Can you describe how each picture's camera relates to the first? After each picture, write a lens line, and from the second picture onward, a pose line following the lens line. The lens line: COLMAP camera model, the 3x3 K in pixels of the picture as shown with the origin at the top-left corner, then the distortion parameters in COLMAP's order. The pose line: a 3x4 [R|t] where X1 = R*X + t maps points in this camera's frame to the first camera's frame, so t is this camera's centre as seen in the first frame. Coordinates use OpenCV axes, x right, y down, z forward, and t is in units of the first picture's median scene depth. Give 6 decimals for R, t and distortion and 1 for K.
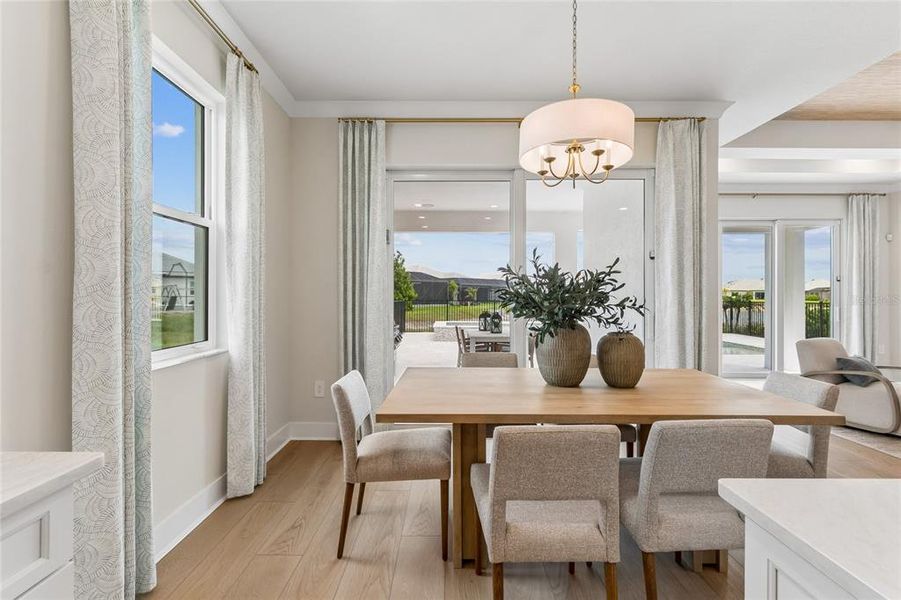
lens RADIAL K [[403.7, 0, 449.1], [0, 403.7, 295.2], [0, 0, 1]] dist [0.011152, -0.000044]
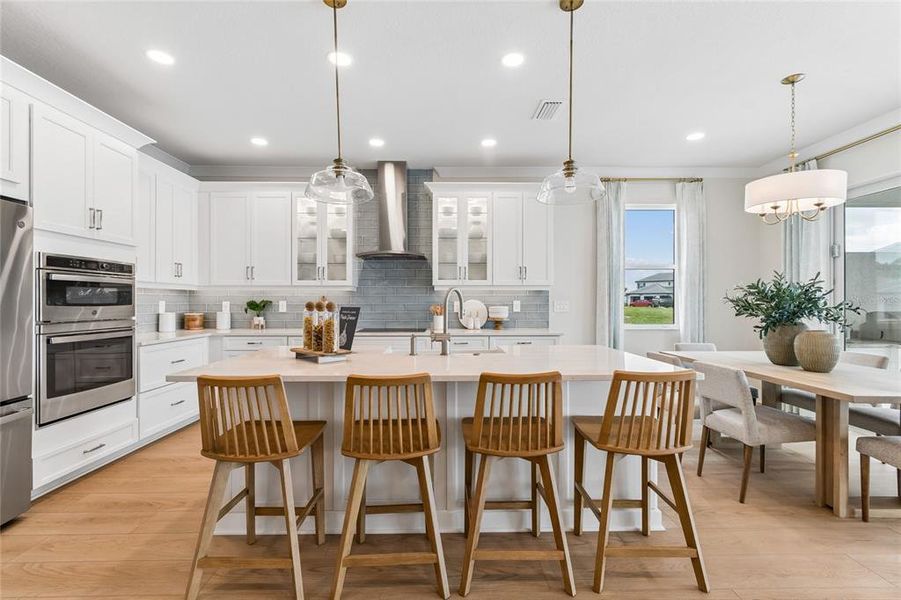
lens RADIAL K [[393.3, 0, 447.6], [0, 393.3, 302.3], [0, 0, 1]] dist [0.000280, 0.000243]
pose [[0.014715, -0.003697, -0.999885, 1.047060], [0.002603, 0.999990, -0.003659, 0.006285], [0.999888, -0.002549, 0.014724, -0.139075]]
